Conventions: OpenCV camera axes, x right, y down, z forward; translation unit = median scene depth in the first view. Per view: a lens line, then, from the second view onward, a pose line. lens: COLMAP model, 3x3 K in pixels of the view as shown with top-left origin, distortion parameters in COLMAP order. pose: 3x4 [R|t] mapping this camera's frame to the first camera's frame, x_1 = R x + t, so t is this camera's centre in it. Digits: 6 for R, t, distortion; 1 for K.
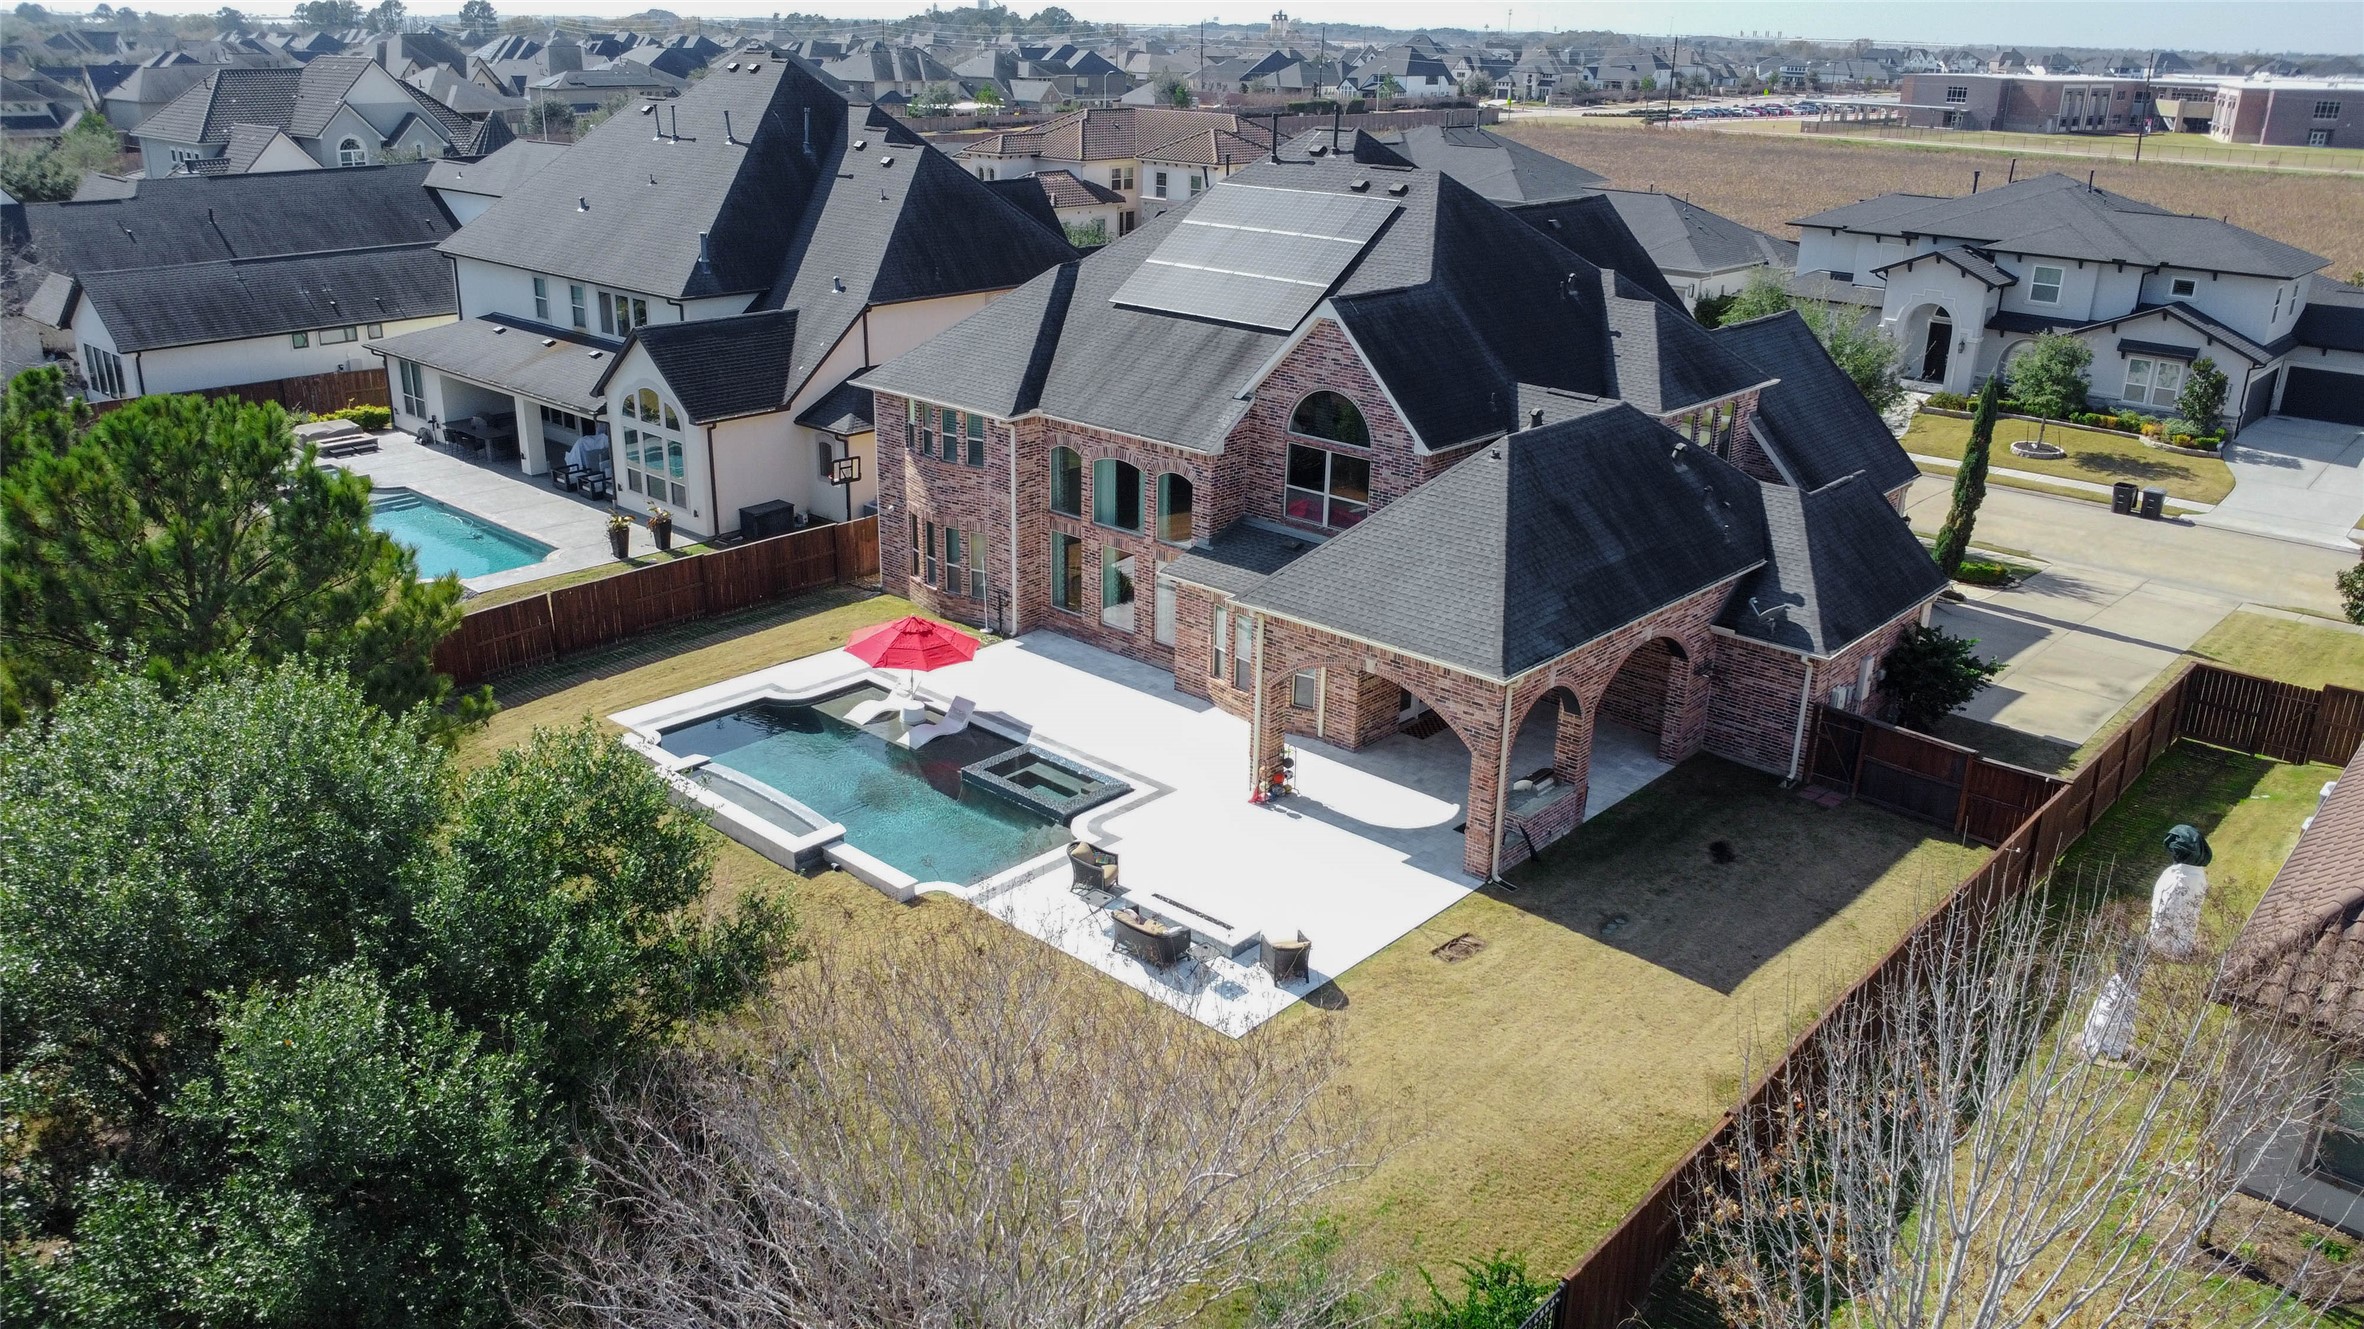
lens RADIAL K [[1732.3, 0, 1182.0], [0, 1732.3, 664.5], [0, 0, 1]] dist [-0.016270, -0.037233]
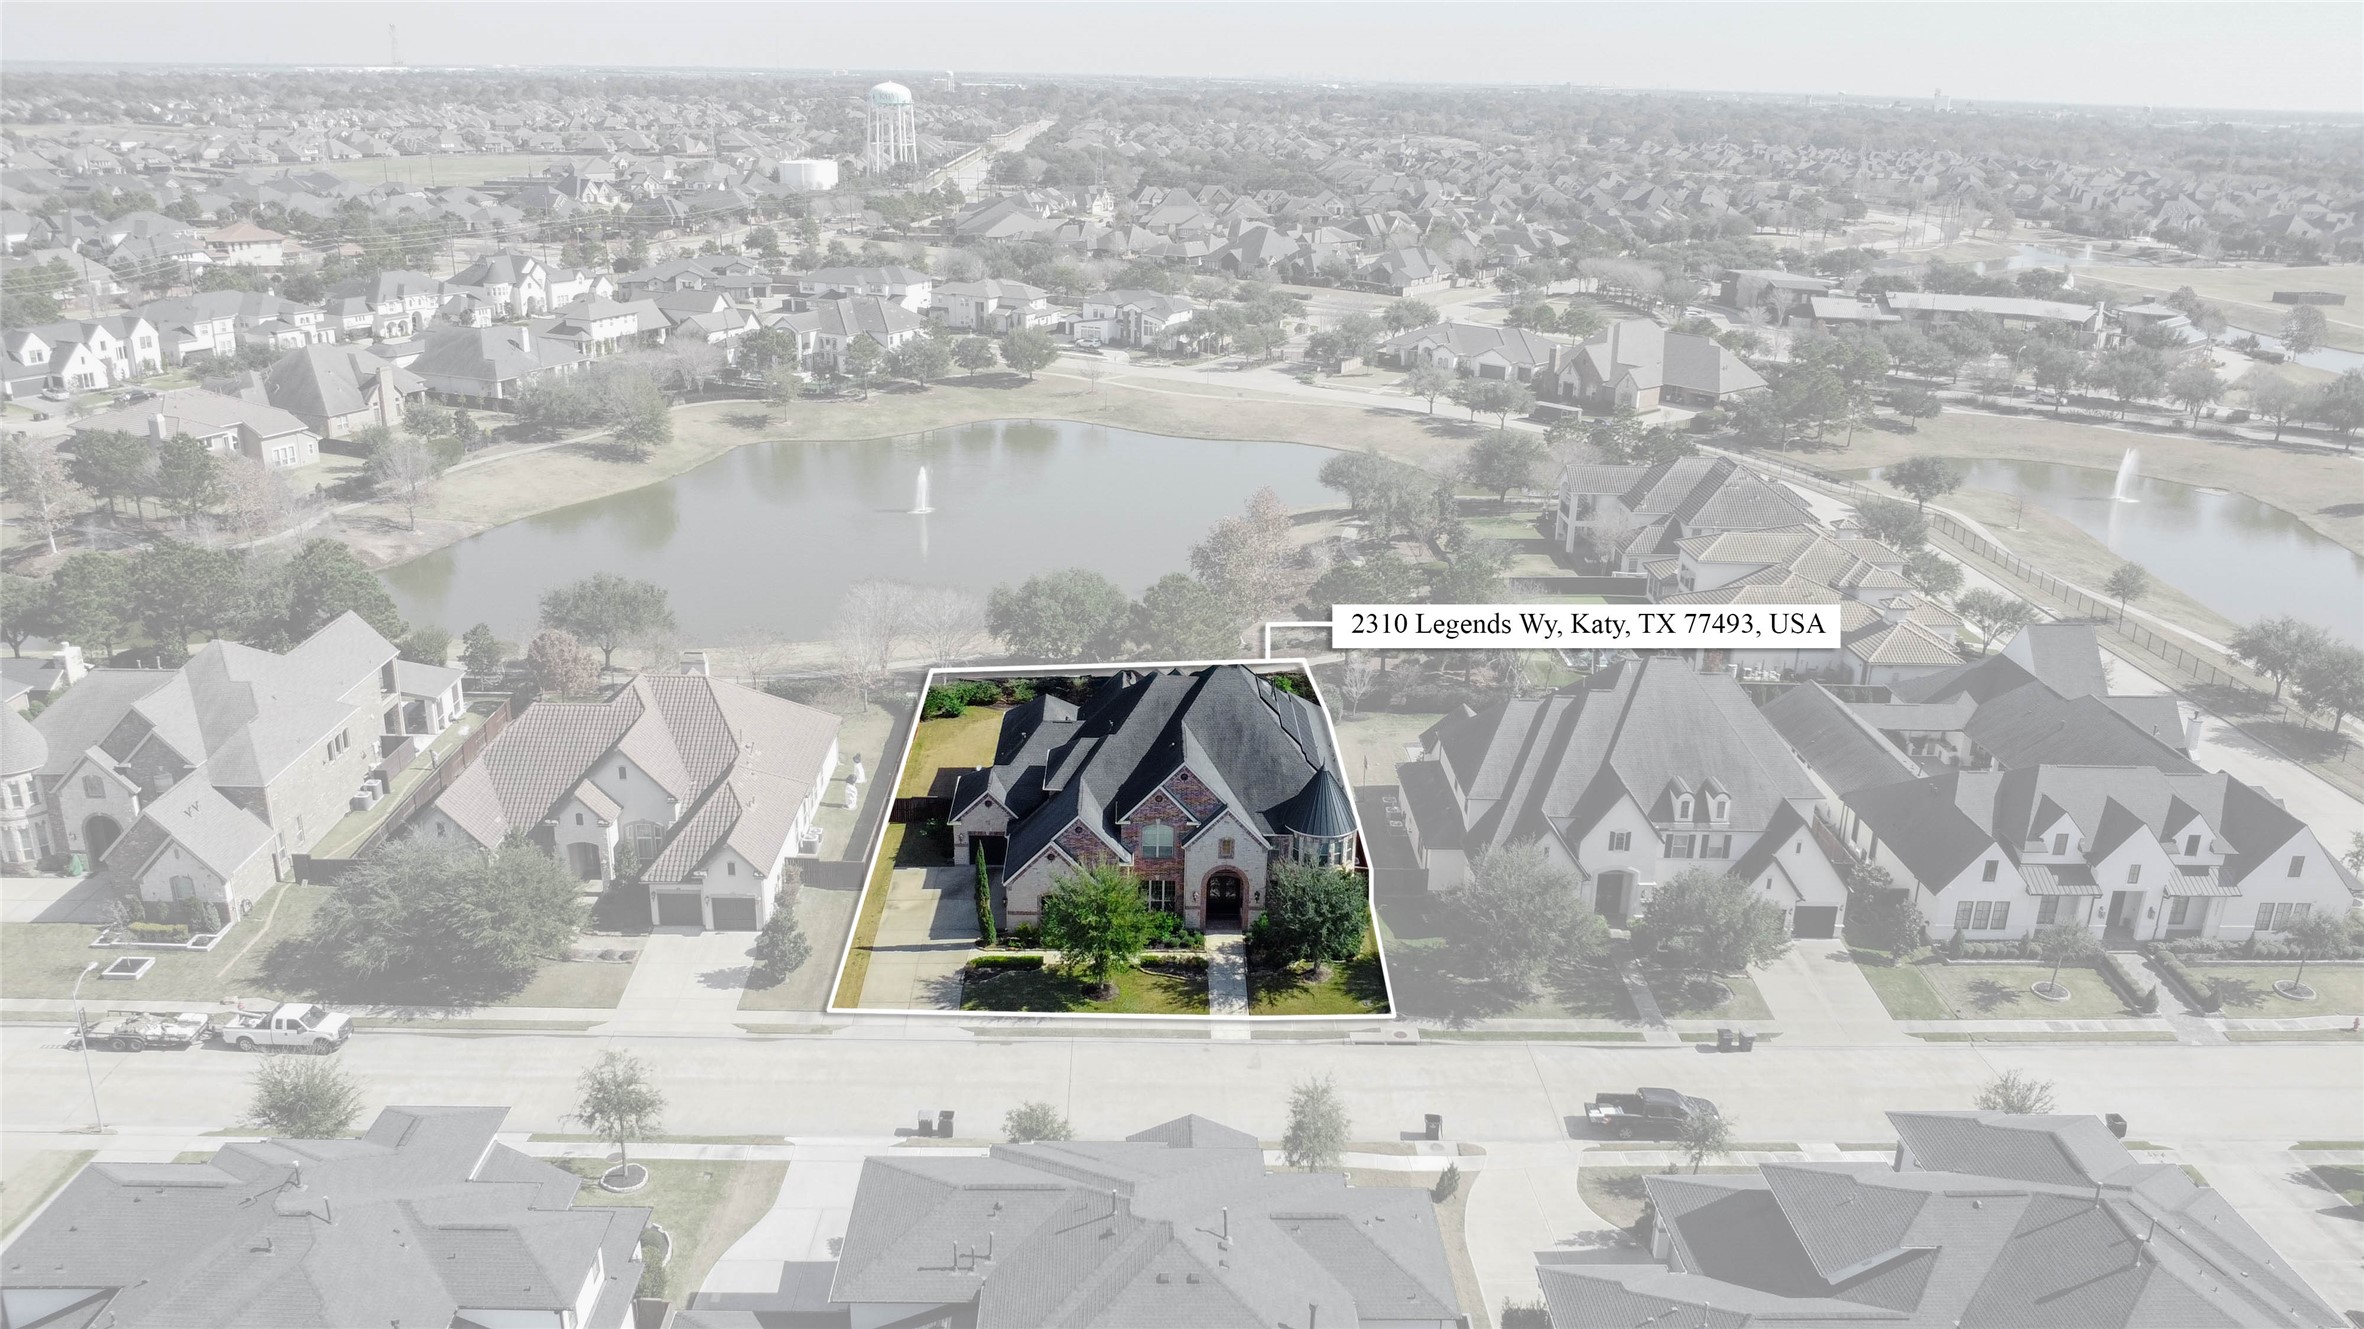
lens RADIAL K [[1732.3, 0, 1182.0], [0, 1732.3, 664.5], [0, 0, 1]] dist [-0.016270, -0.037233]
pose [[-0.723669, 0.194431, -0.662193, 1.038569], [-0.263785, 0.808720, 0.525727, -0.950203], [0.637747, 0.555129, -0.533958, 1.375975]]
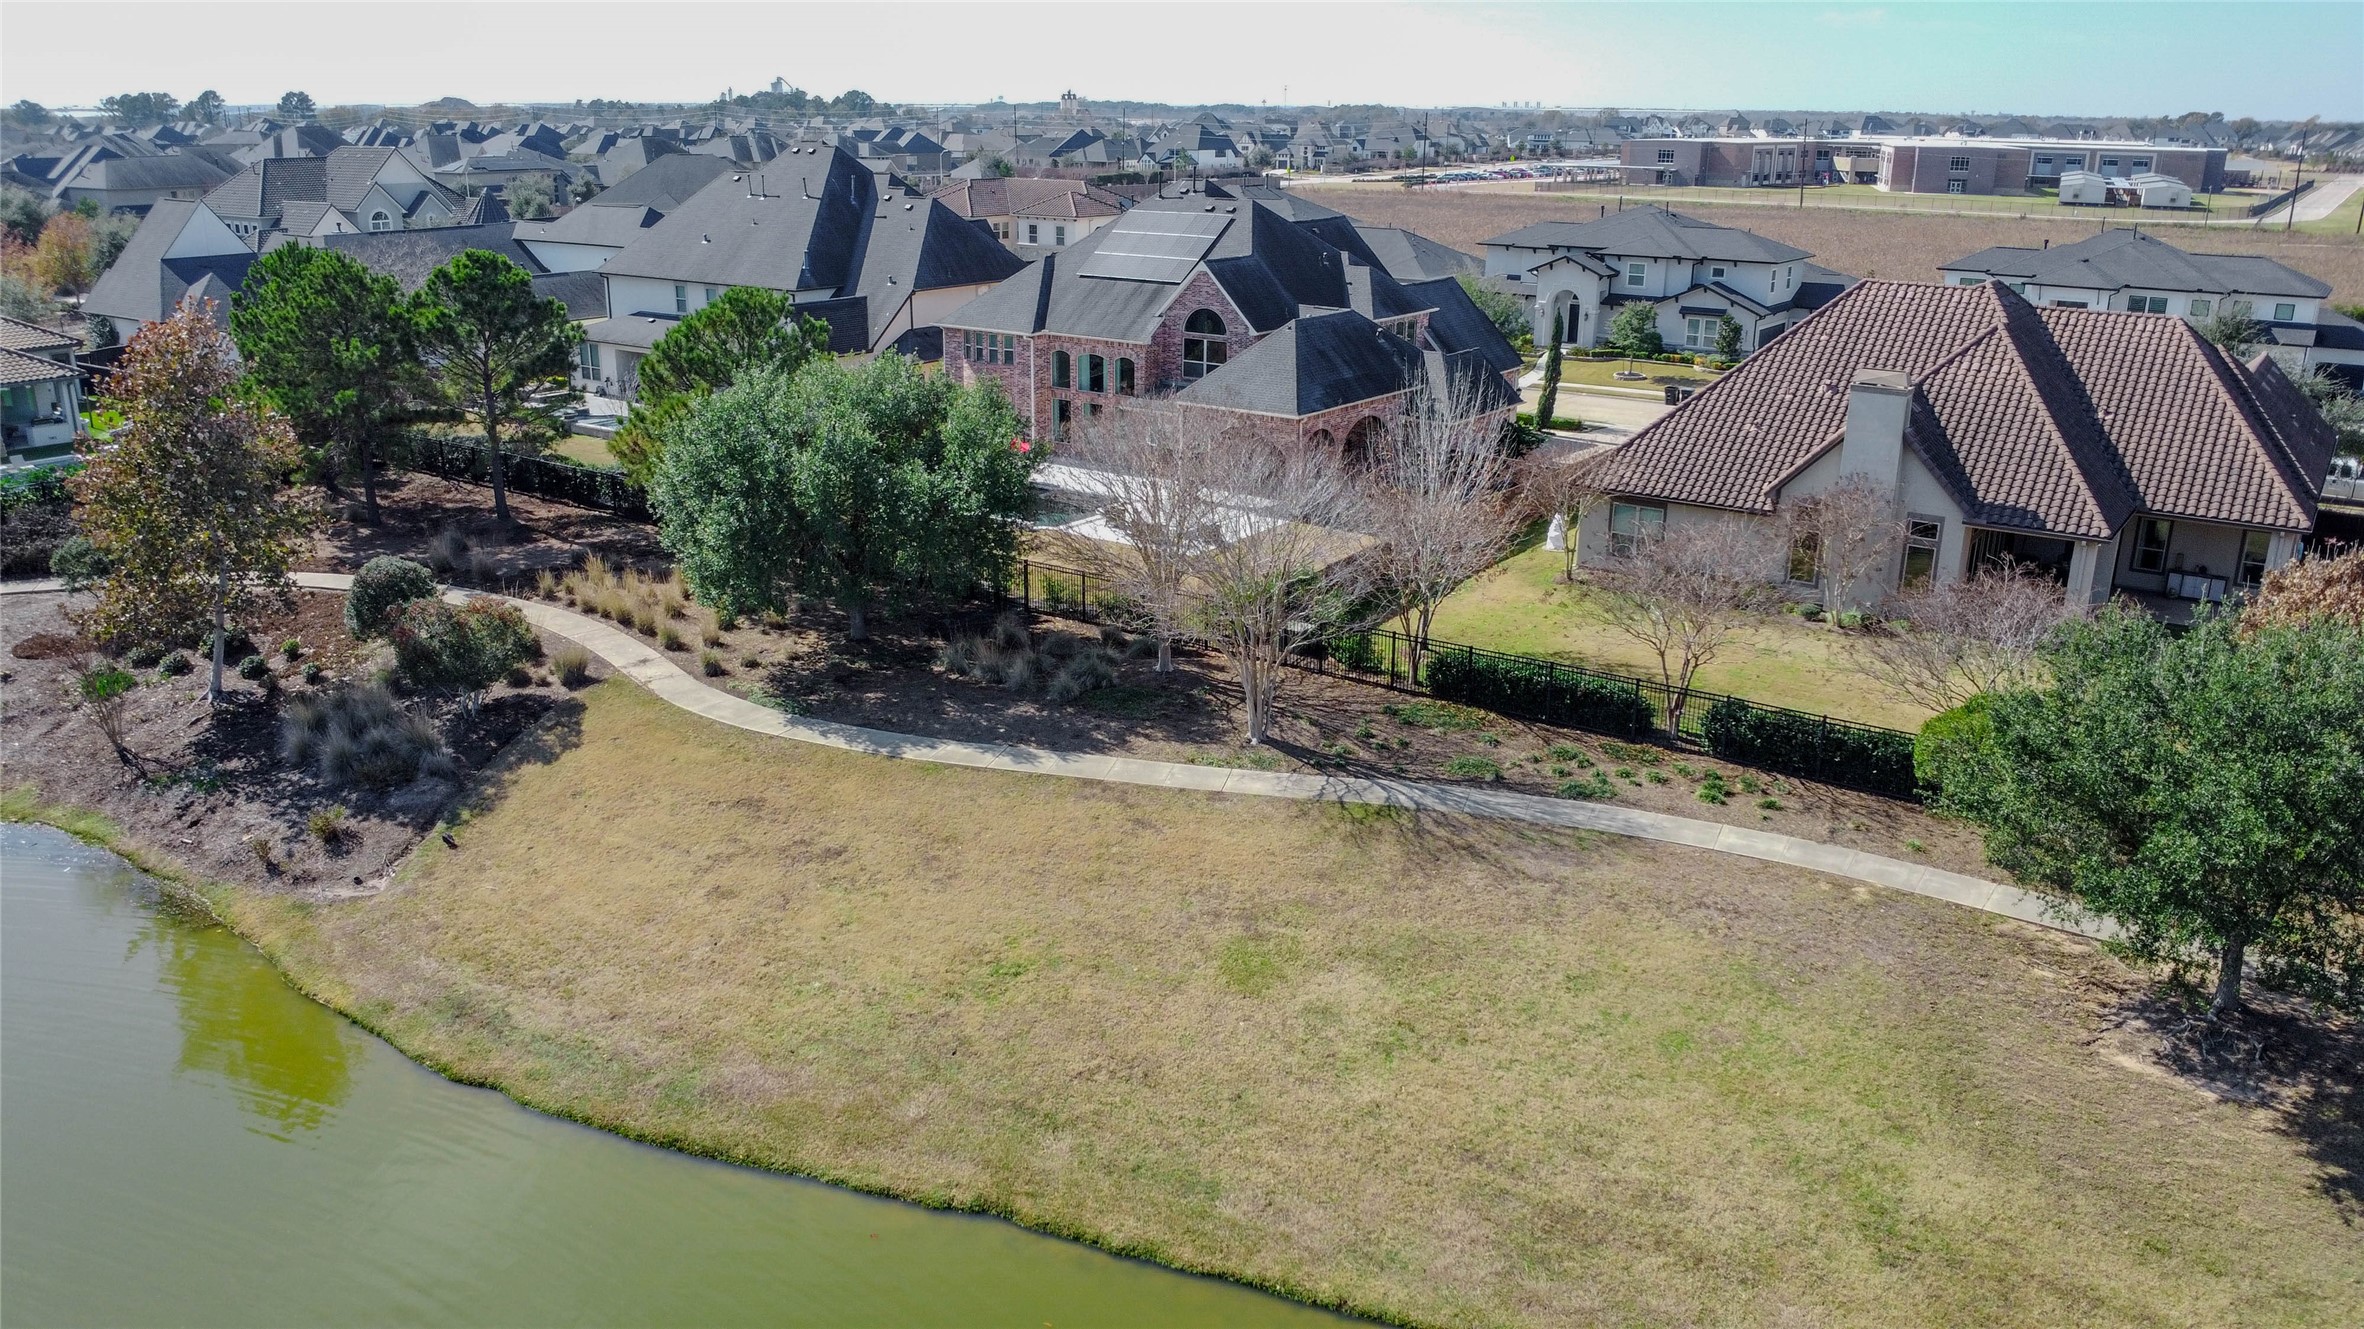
lens RADIAL K [[1732.3, 0, 1182.0], [0, 1732.3, 664.5], [0, 0, 1]] dist [-0.016270, -0.037233]
pose [[0.992837, -0.047611, 0.109584, -0.091456], [0.051975, 0.997951, -0.037316, 0.166167], [-0.107582, 0.042745, 0.993277, -0.488117]]
